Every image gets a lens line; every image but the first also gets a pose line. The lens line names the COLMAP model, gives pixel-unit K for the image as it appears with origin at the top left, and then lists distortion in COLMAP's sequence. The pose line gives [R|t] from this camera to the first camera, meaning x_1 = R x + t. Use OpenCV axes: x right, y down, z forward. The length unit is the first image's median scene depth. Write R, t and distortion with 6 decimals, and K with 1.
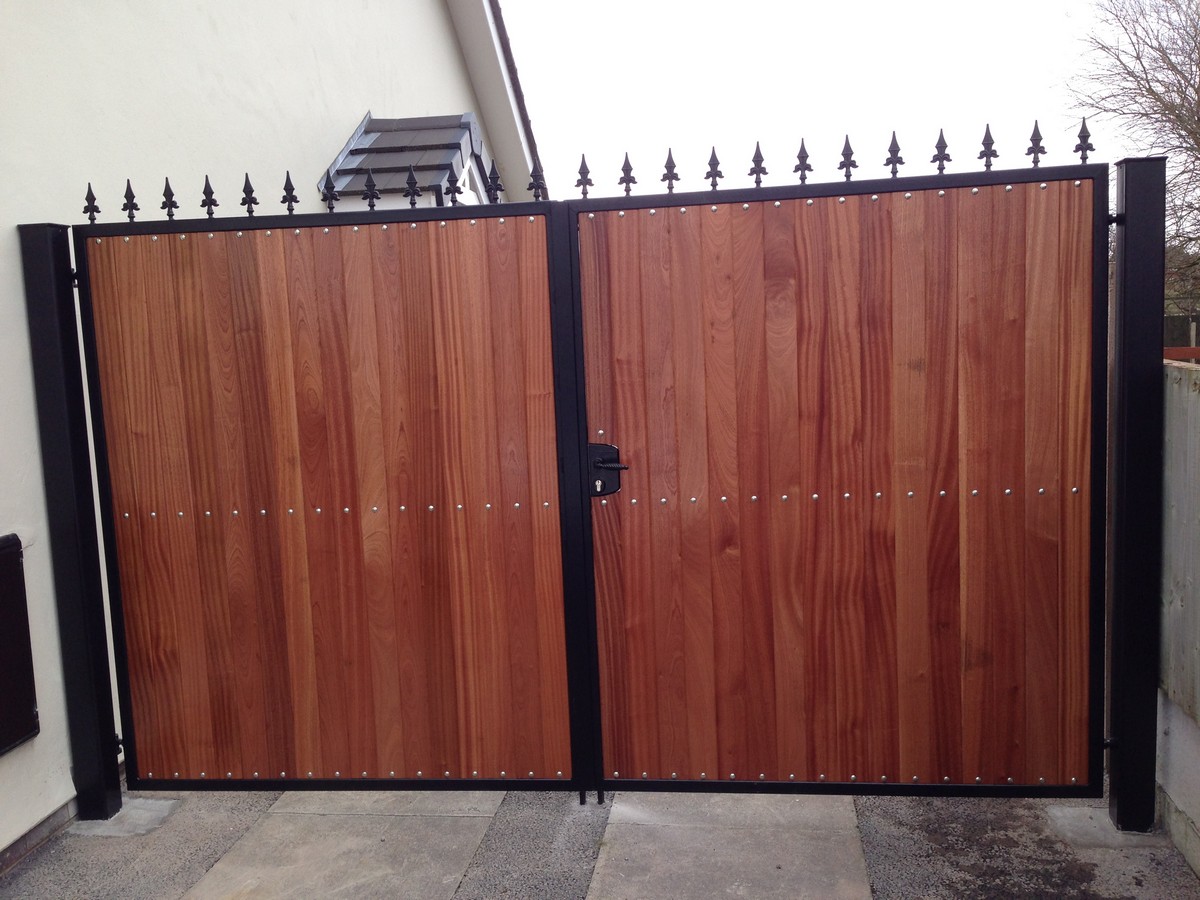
lens RADIAL K [[1144.9, 0, 598.5], [0, 1144.9, 435.1], [0, 0, 1]] dist [0.094506, -0.165230]
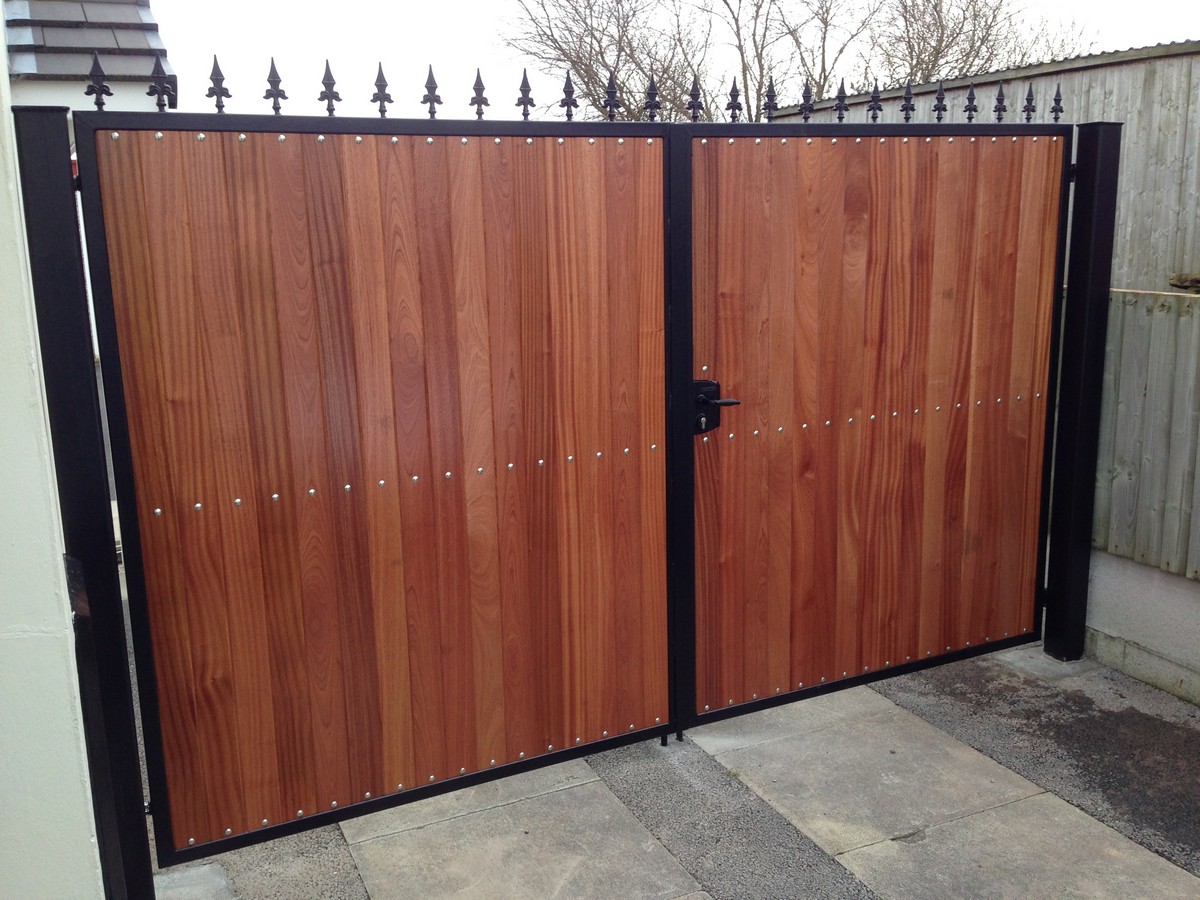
lens RADIAL K [[1116.6, 0, 600.0], [0, 1116.6, 450.0], [0, 0, 1]] dist [0.078167, -0.097861]
pose [[0.832172, -0.089290, 0.547282, -0.593703], [0.051112, 0.995100, 0.084634, -0.018353], [-0.552157, -0.042458, 0.832658, 0.249870]]
